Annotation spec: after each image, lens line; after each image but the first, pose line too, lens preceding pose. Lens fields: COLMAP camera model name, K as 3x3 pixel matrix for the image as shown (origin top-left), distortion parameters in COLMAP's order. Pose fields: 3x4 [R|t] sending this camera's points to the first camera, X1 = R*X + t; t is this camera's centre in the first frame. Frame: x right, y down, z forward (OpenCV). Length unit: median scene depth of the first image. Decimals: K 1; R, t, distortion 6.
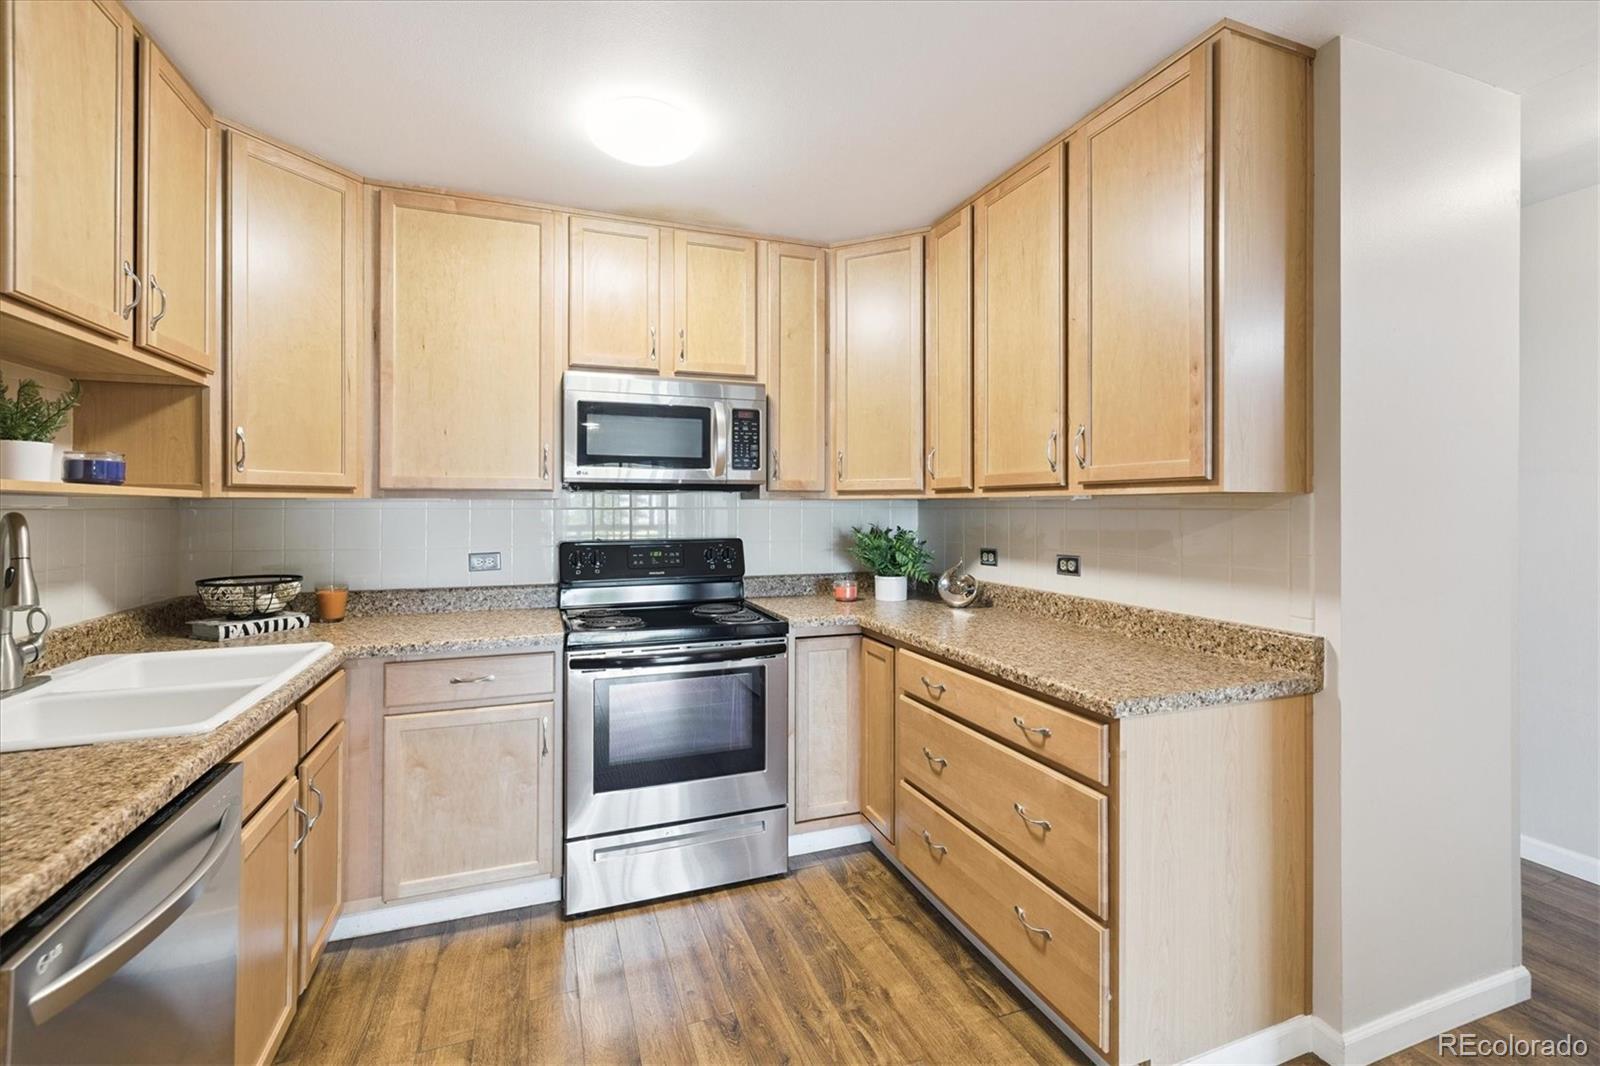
lens RADIAL K [[690.5, 0, 793.2], [0, 690.5, 504.8], [0, 0, 1]] dist [0.001069, 0.000116]
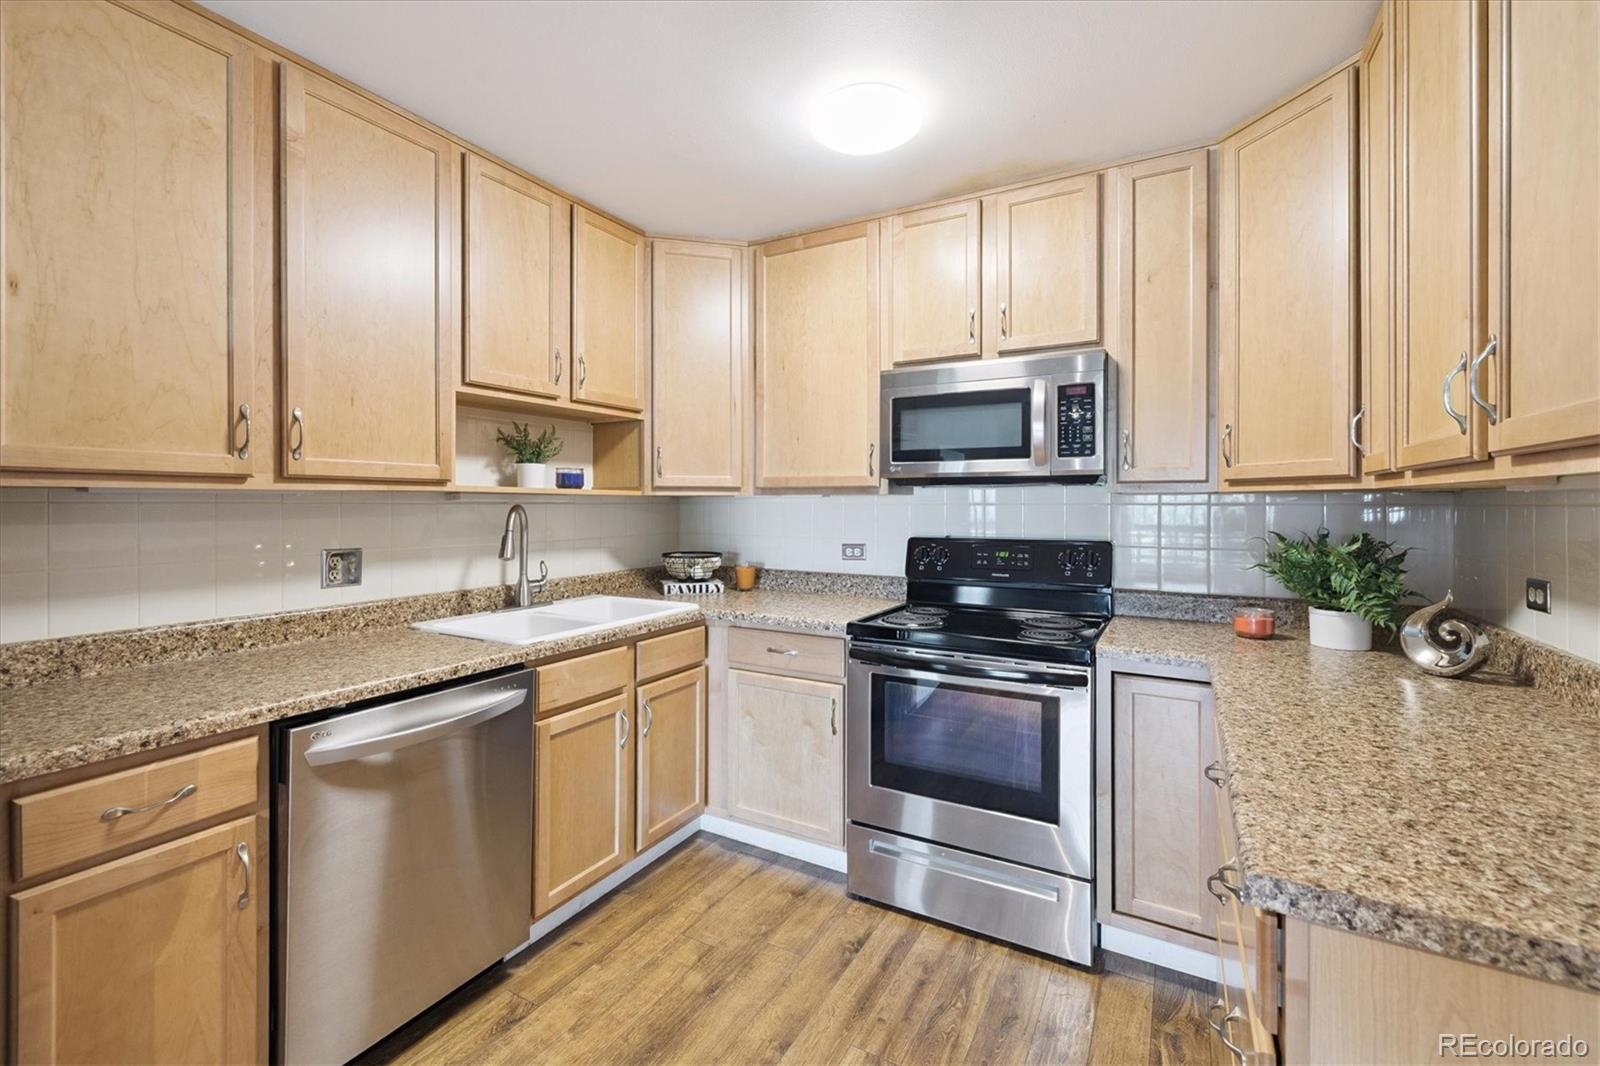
lens RADIAL K [[690.5, 0, 793.2], [0, 690.5, 504.8], [0, 0, 1]] dist [0.001069, 0.000116]
pose [[0.644367, 0.002618, -0.764712, 0.387328], [0.000129, 0.999994, 0.003532, 0.002945], [0.764716, -0.002375, 0.644363, 0.241825]]
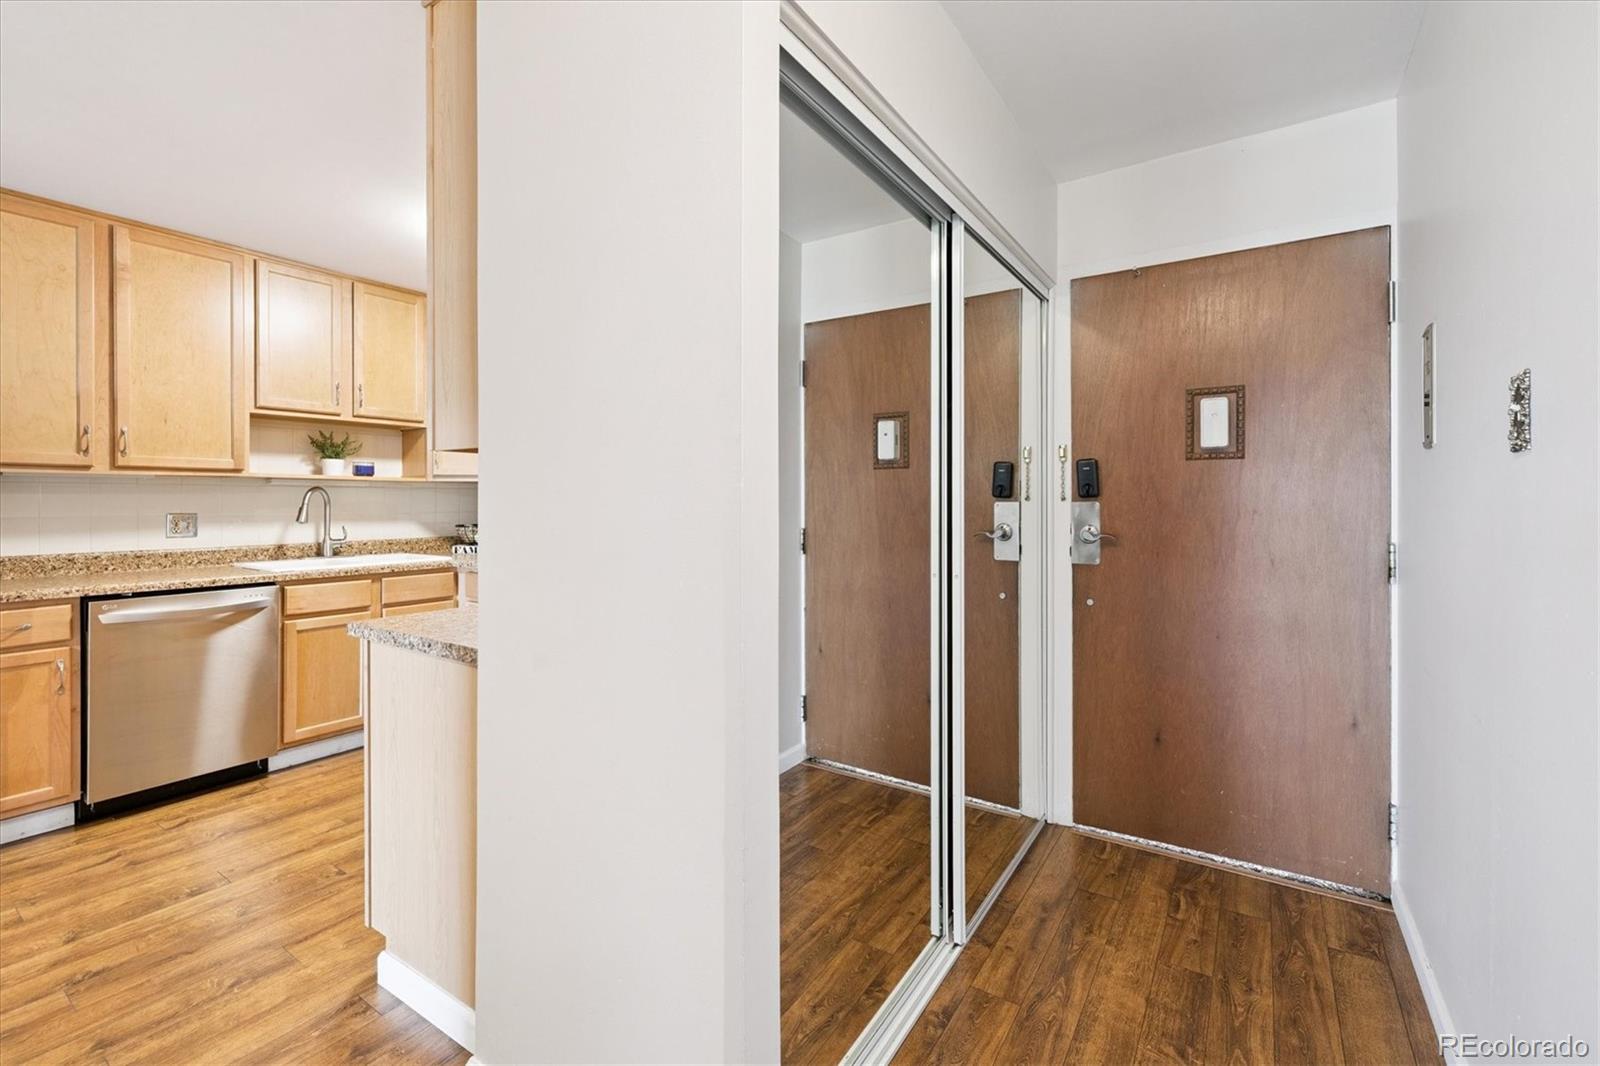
lens RADIAL K [[691.8, 0, 797.9], [0, 691.8, 501.8], [0, 0, 1]] dist [-0.000773, -0.000022]
pose [[0.584910, 0.000849, -0.811097, 1.193356], [0.002296, 0.999994, 0.002702, 0.037924], [0.811095, -0.003443, 0.584905, 0.559985]]
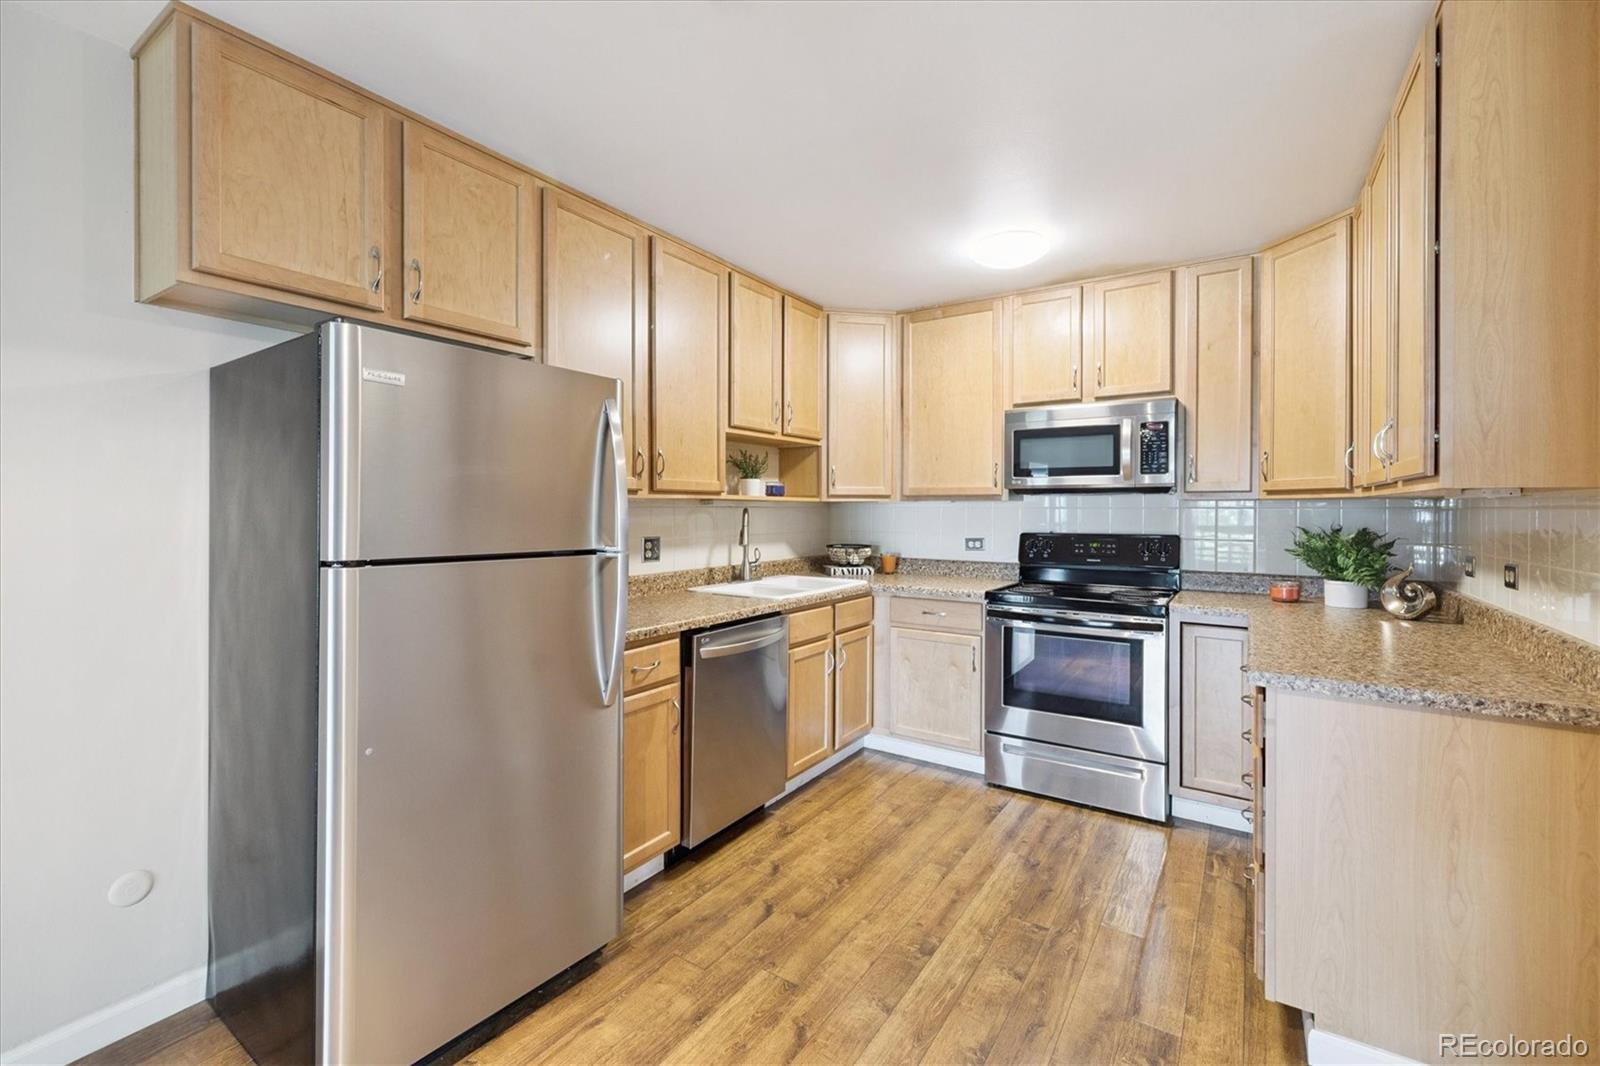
lens RADIAL K [[687.2, 0, 791.6], [0, 687.2, 514.0], [0, 0, 1]] dist [0.000839, 0.000051]
pose [[0.584663, 0.007599, -0.811241, 0.575912], [-0.000374, 0.999959, 0.009097, 0.005632], [0.811276, -0.005016, 0.584641, -0.184540]]
